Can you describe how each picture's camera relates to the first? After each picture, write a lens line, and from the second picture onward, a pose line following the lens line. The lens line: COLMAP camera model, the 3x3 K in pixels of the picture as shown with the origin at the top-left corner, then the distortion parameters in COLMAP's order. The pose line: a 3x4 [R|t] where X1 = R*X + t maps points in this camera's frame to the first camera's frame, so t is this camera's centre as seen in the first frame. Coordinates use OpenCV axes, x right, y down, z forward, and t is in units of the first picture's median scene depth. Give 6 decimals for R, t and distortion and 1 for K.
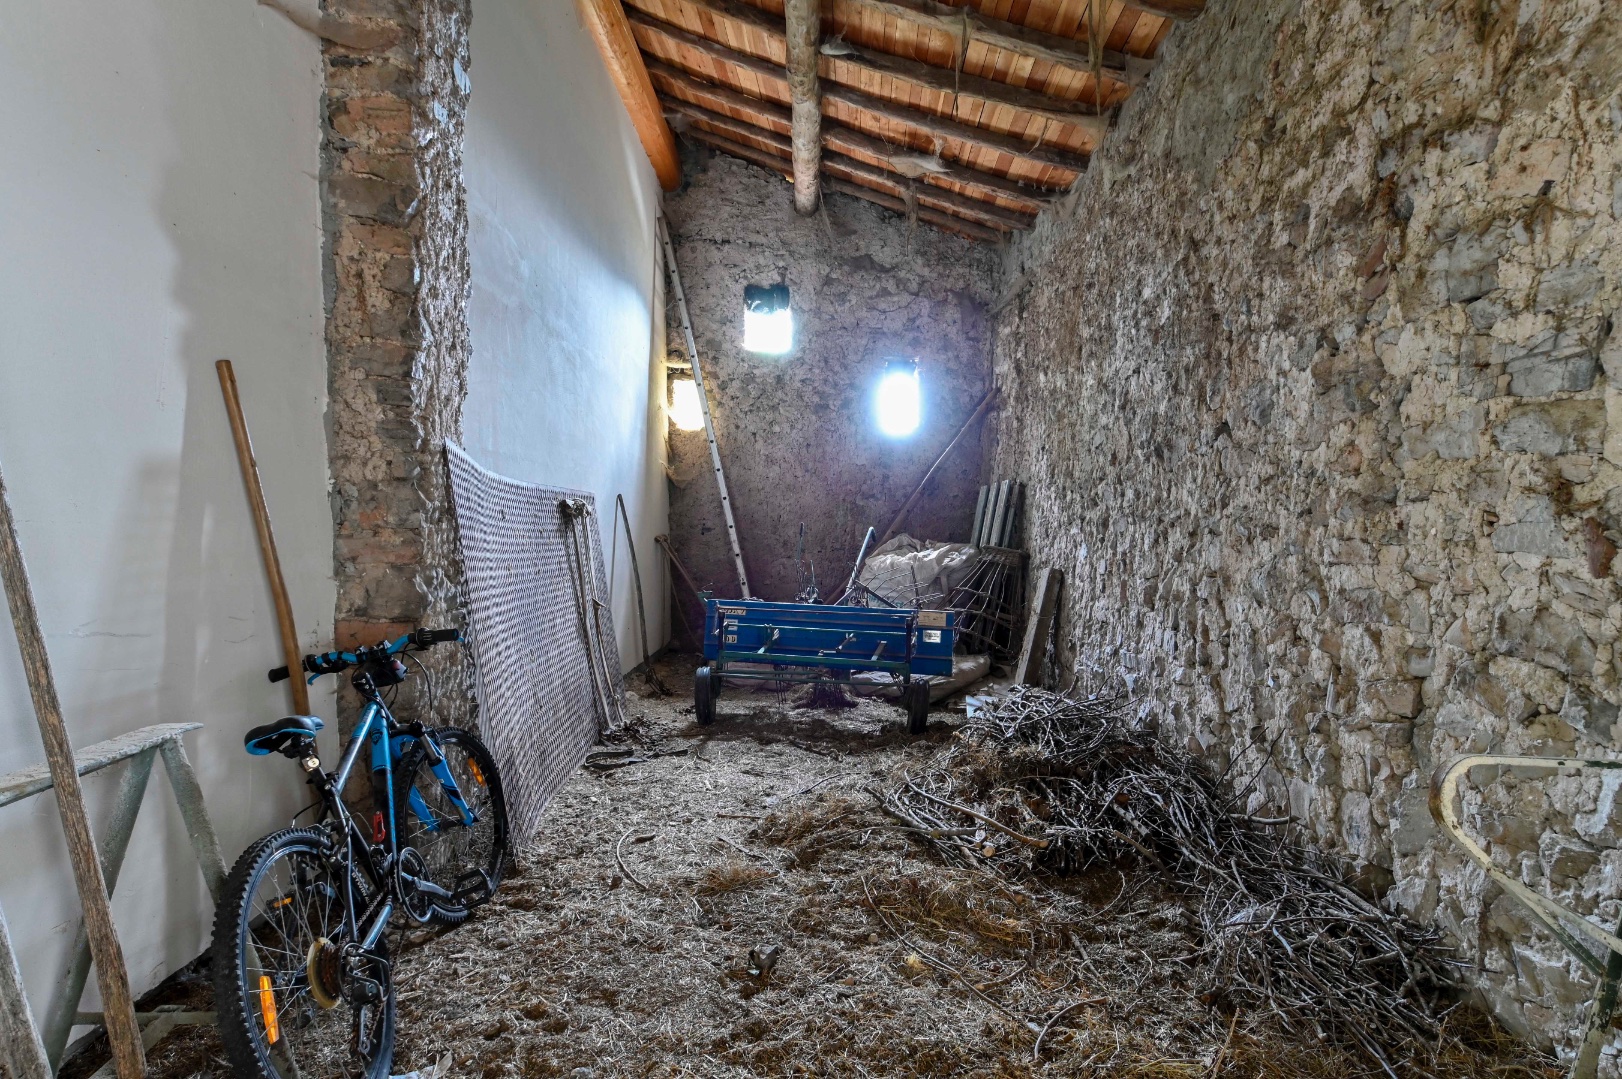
lens RADIAL K [[838.0, 0, 812.3], [0, 838.0, 572.2], [0, 0, 1]] dist [0.022830, -0.036007]
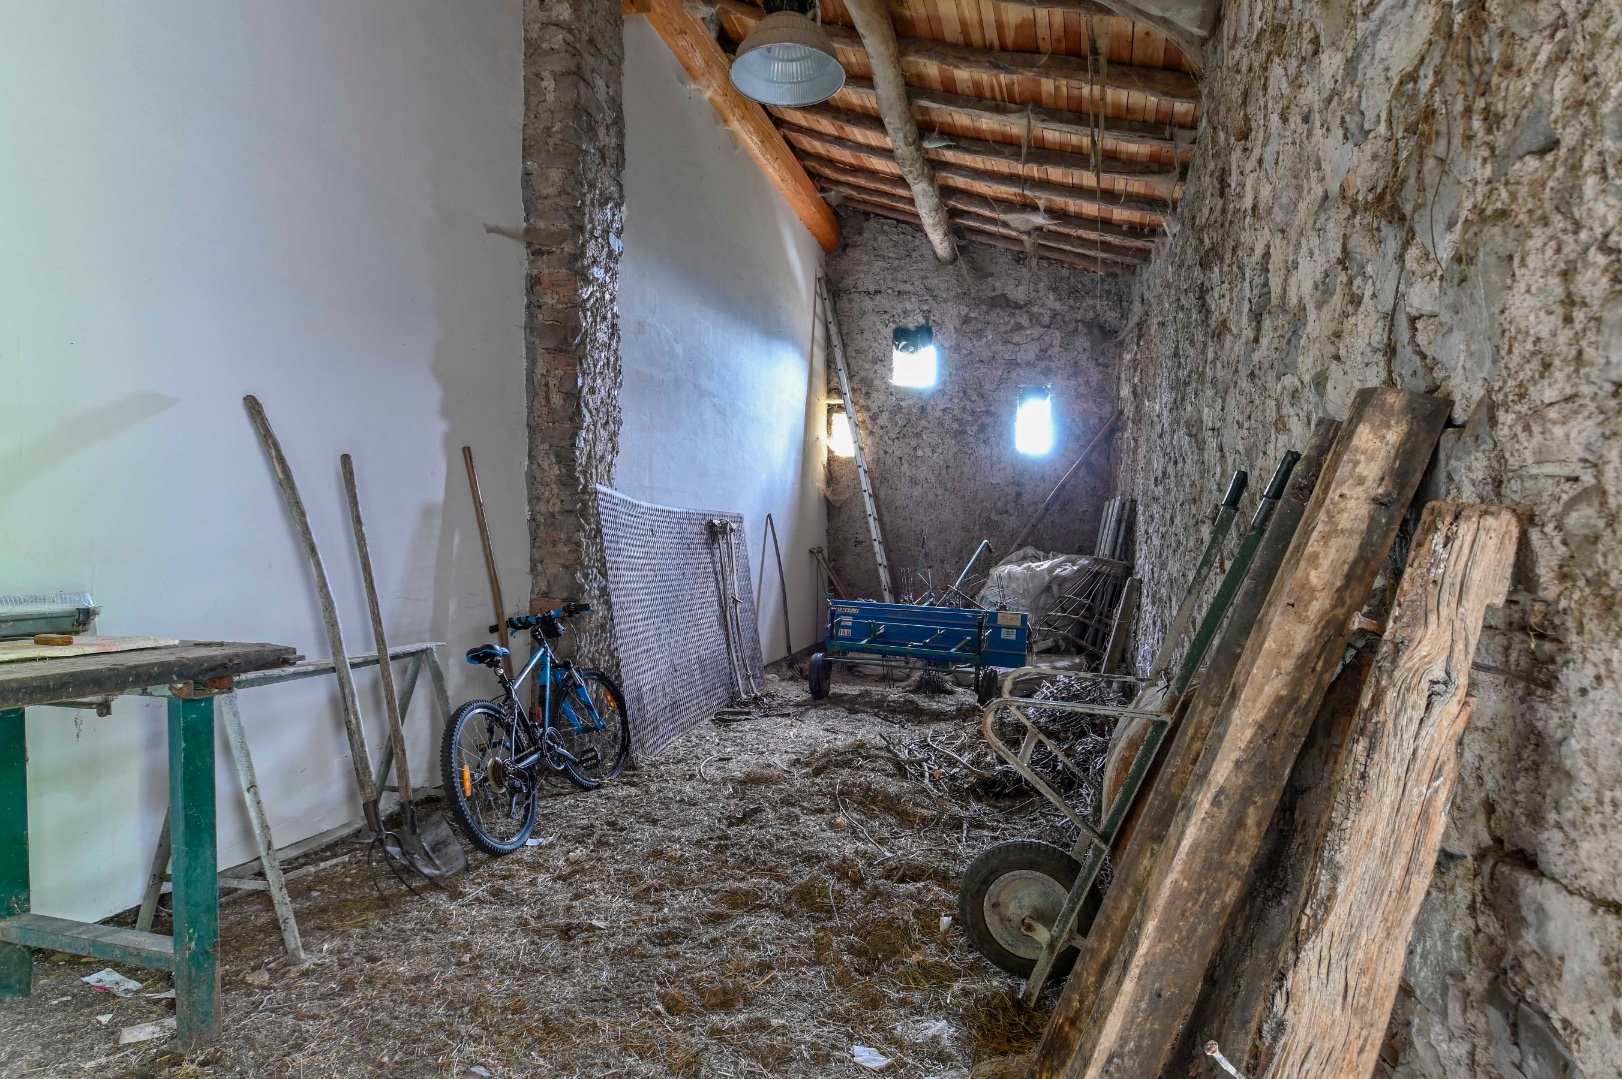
lens RADIAL K [[847.2, 0, 815.7], [0, 847.2, 572.0], [0, 0, 1]] dist [0.018368, -0.027506]
pose [[0.964908, 0.009173, -0.262428, 0.175840], [-0.013206, 0.999820, -0.013610, 0.009015], [0.262256, 0.016598, 0.964856, -0.193129]]
